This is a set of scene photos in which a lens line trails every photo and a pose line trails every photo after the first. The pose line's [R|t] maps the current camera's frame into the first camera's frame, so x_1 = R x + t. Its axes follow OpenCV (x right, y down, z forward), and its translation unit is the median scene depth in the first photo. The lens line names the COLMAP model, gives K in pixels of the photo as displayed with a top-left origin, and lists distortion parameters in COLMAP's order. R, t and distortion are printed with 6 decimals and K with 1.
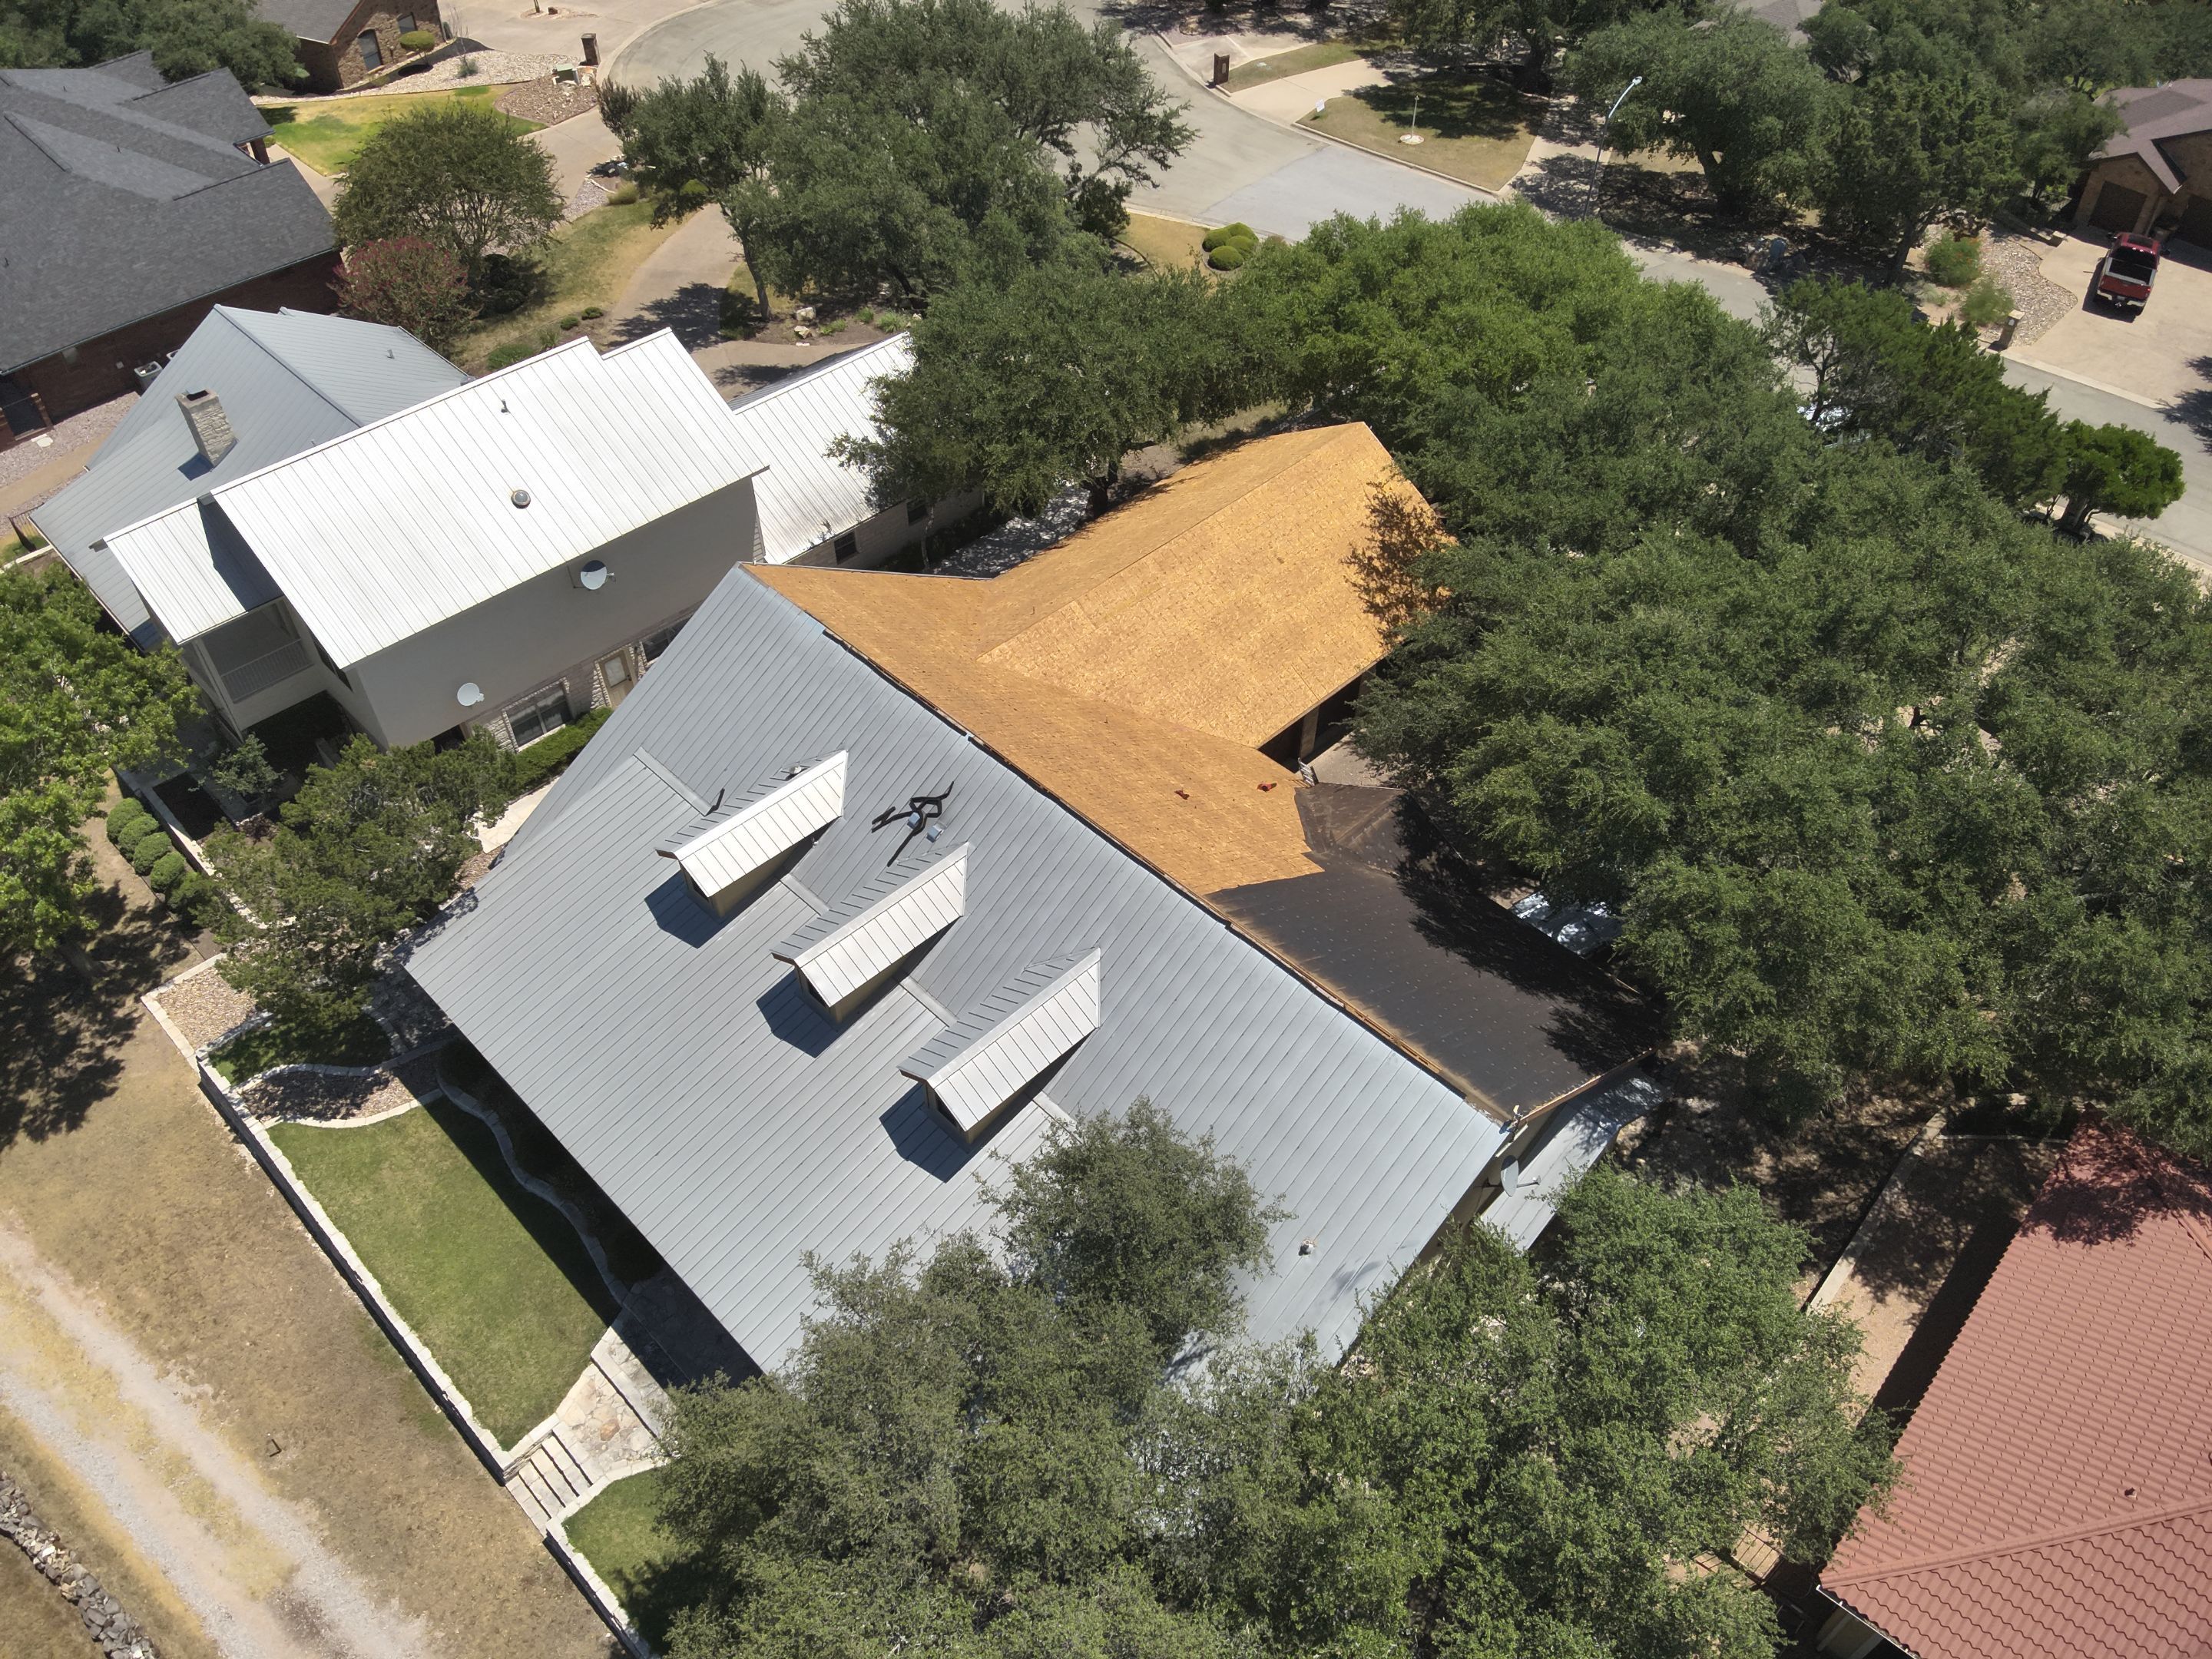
lens RADIAL K [[1600.9, 0, 1092.6], [0, 1600.9, 835.0], [0, 0, 1]] dist [0.064990, -0.146704]
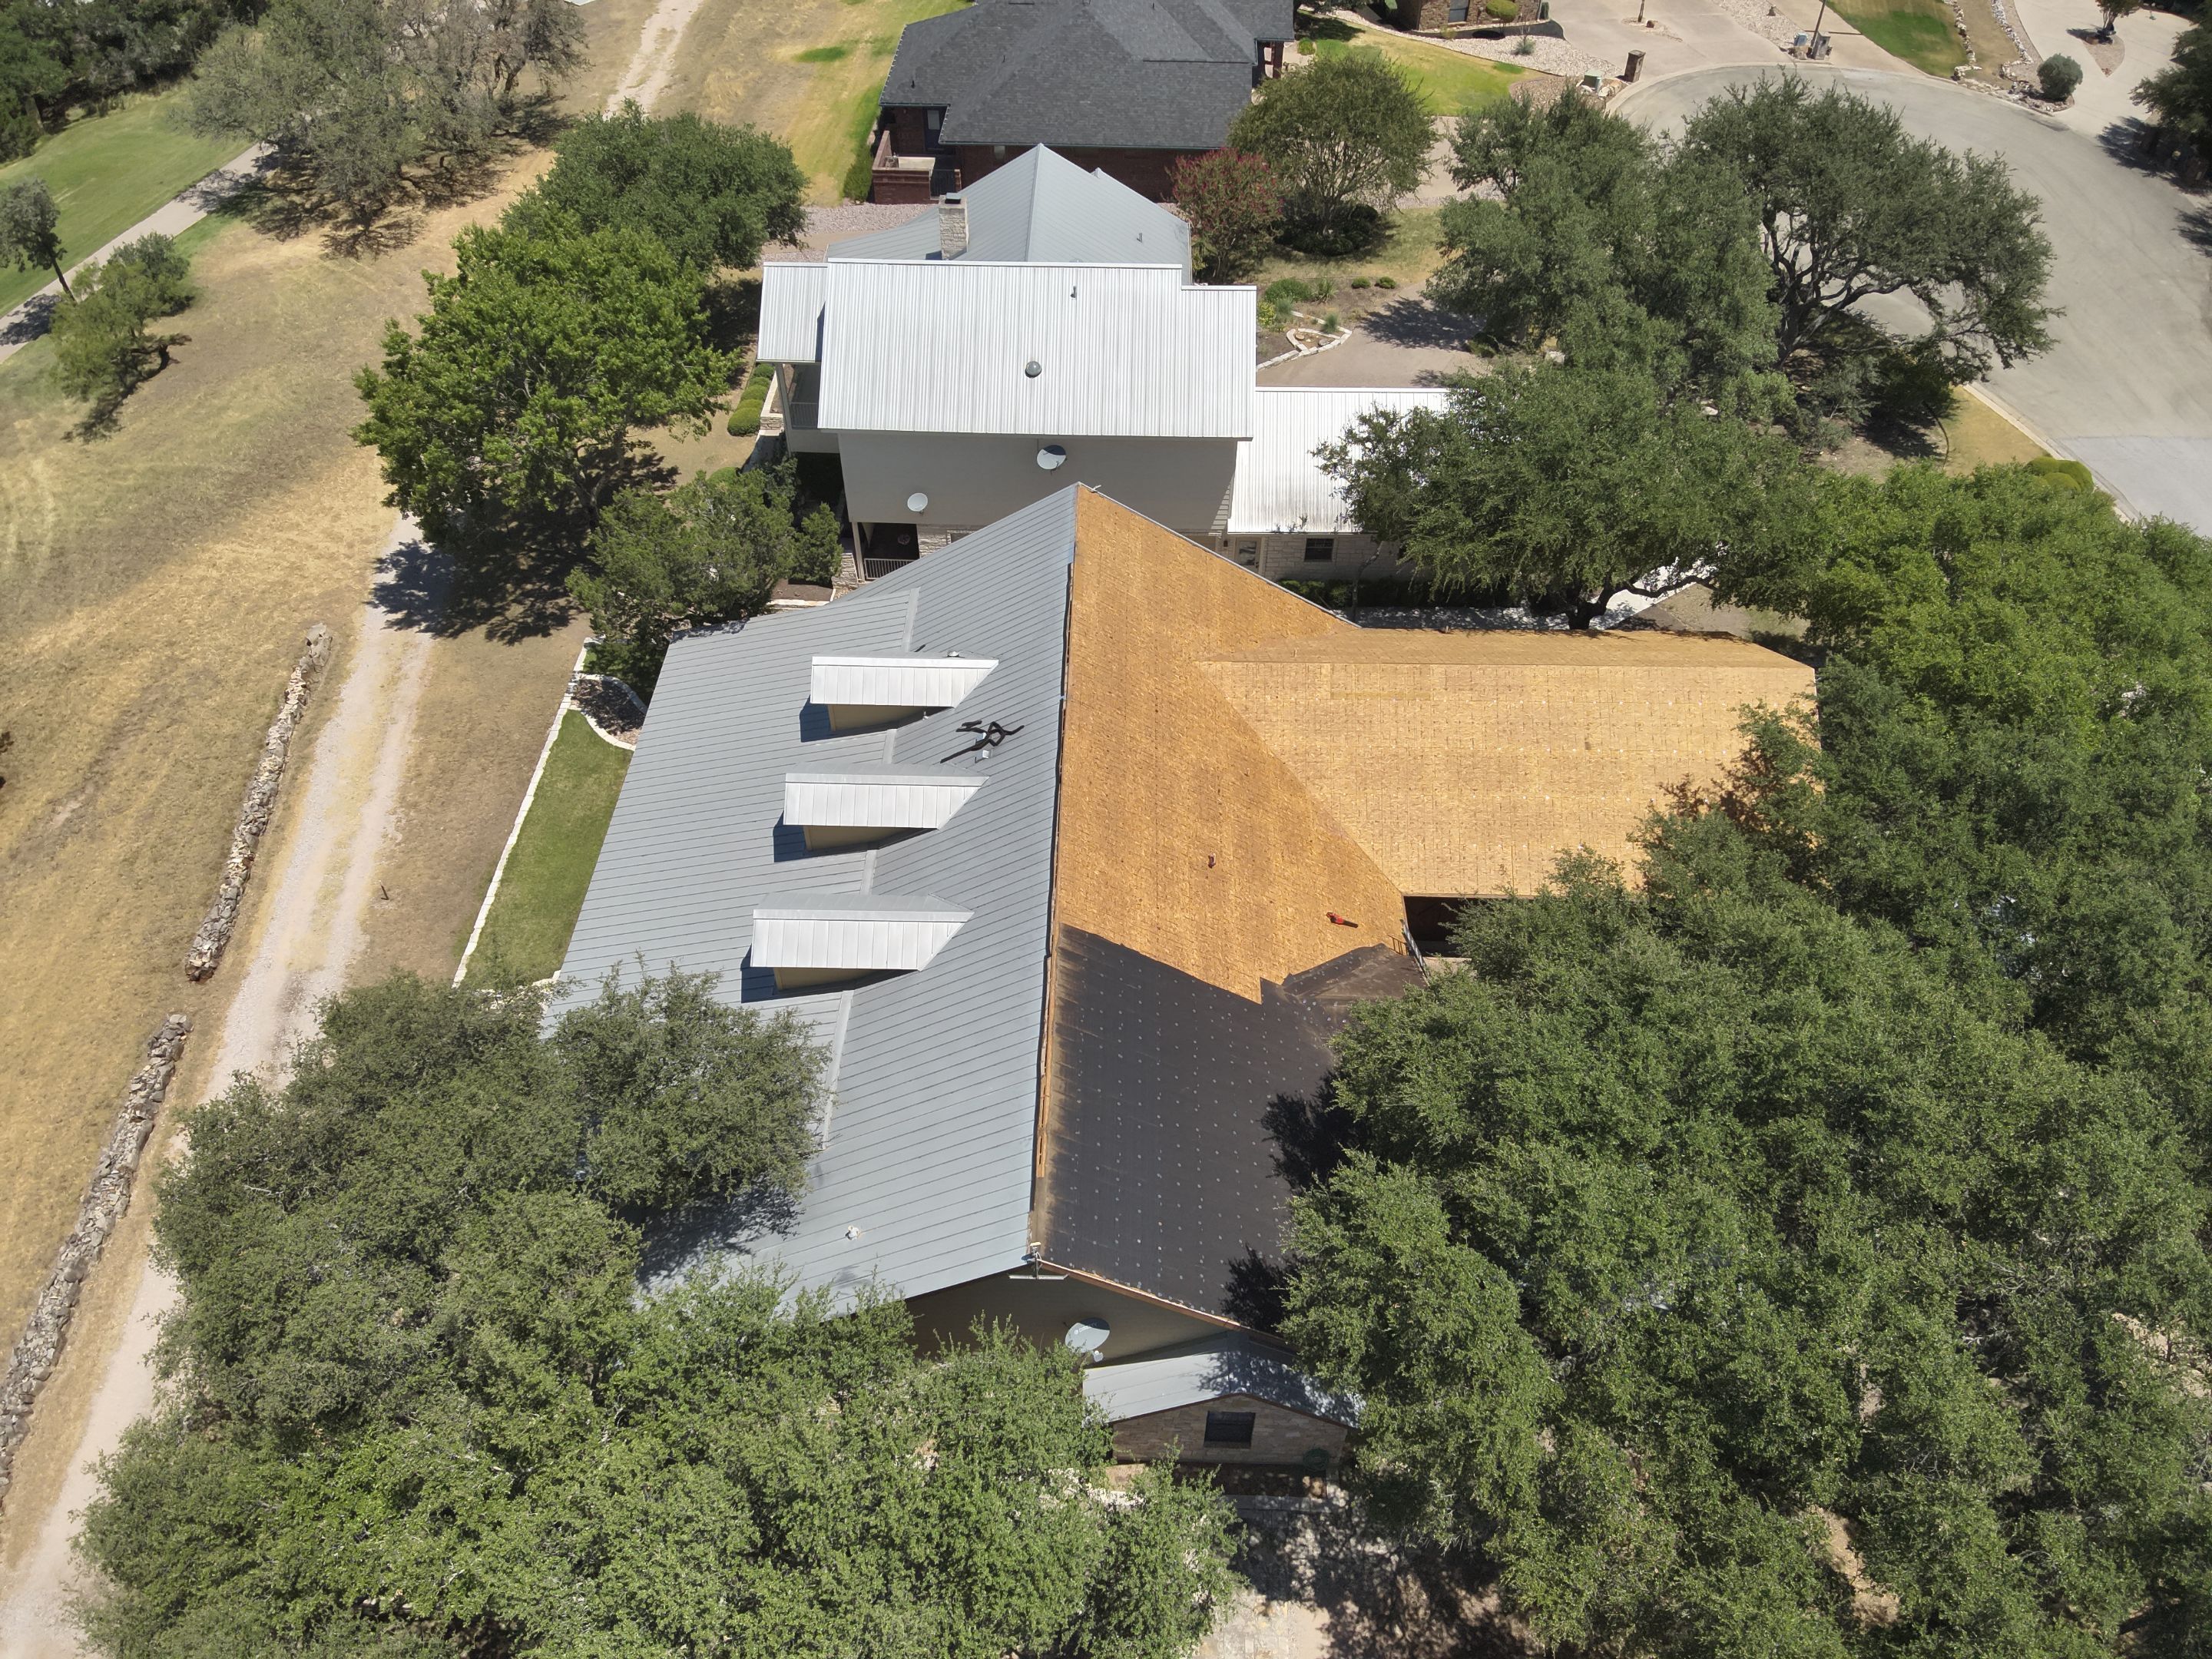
lens RADIAL K [[1600.9, 0, 1099.0], [0, 1600.9, 828.7], [0, 0, 1]] dist [0.064990, -0.146704]
pose [[0.695296, 0.516423, -0.499871, 0.377592], [-0.520041, 0.841558, 0.146074, -0.115688], [0.496107, 0.158389, 0.853693, 0.100807]]
